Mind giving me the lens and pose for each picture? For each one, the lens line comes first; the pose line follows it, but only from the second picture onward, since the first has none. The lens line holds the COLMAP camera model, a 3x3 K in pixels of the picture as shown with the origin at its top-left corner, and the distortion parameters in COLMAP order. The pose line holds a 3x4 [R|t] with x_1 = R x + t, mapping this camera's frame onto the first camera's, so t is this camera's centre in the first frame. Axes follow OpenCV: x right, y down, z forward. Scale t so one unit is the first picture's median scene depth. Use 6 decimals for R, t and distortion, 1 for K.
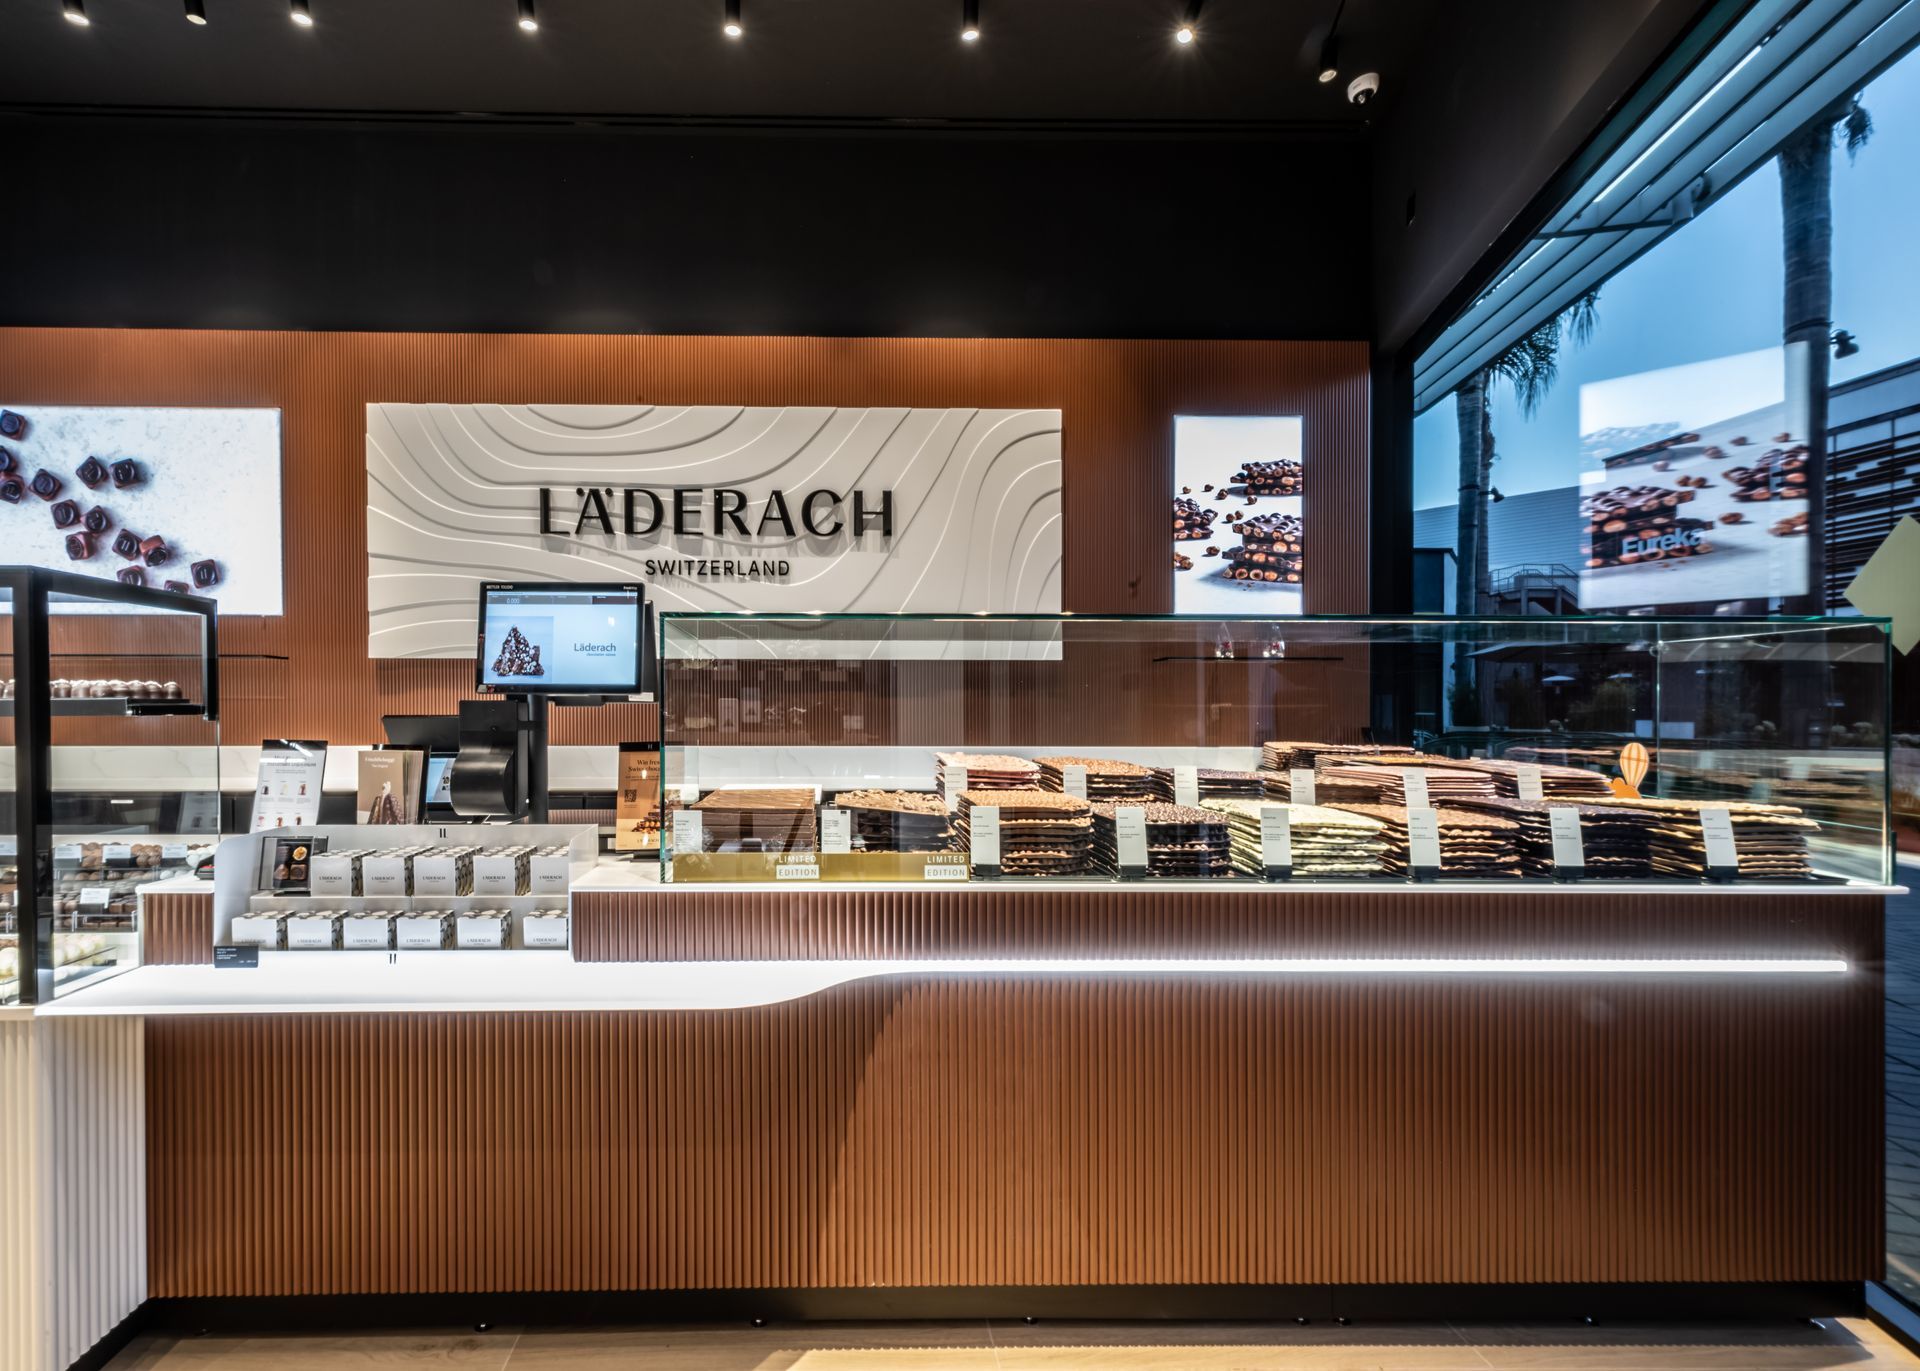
lens RADIAL K [[694.3, 0, 774.4], [0, 694.3, 728.2], [0, 0, 1]] dist [0.006592, -0.000249]
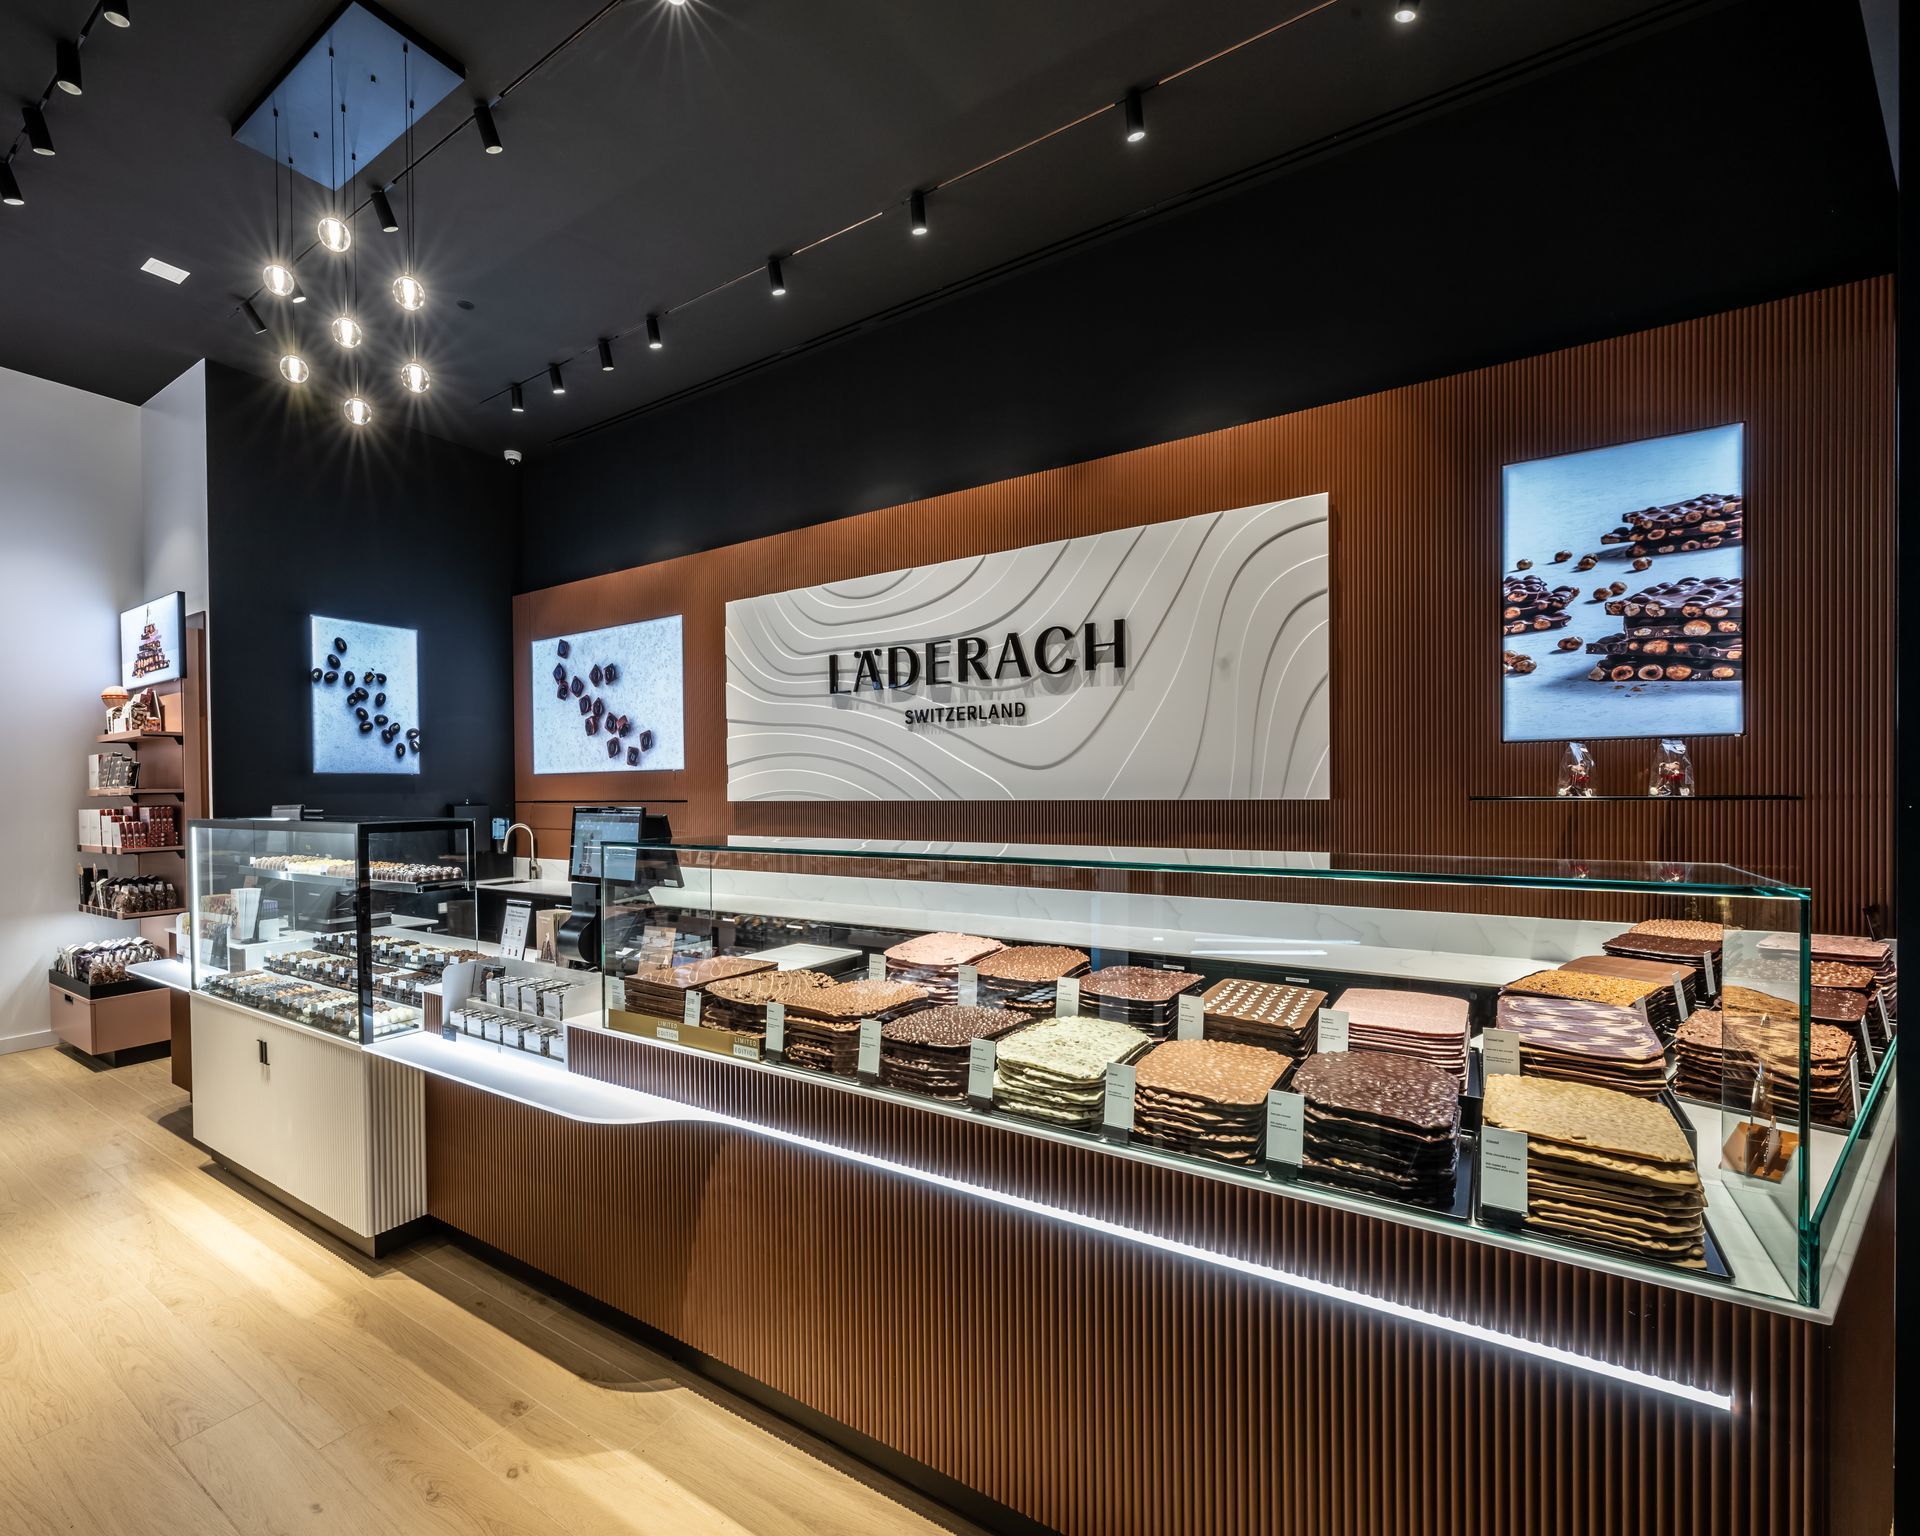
lens RADIAL K [[753.2, 0, 912.3], [0, 753.2, 818.5], [0, 0, 1]] dist [-0.001460, 0.000749]
pose [[0.855010, 0.001227, -0.518610, 0.452717], [0.004061, 0.999951, 0.009062, -0.086155], [0.518596, -0.009854, 0.854963, -0.007663]]
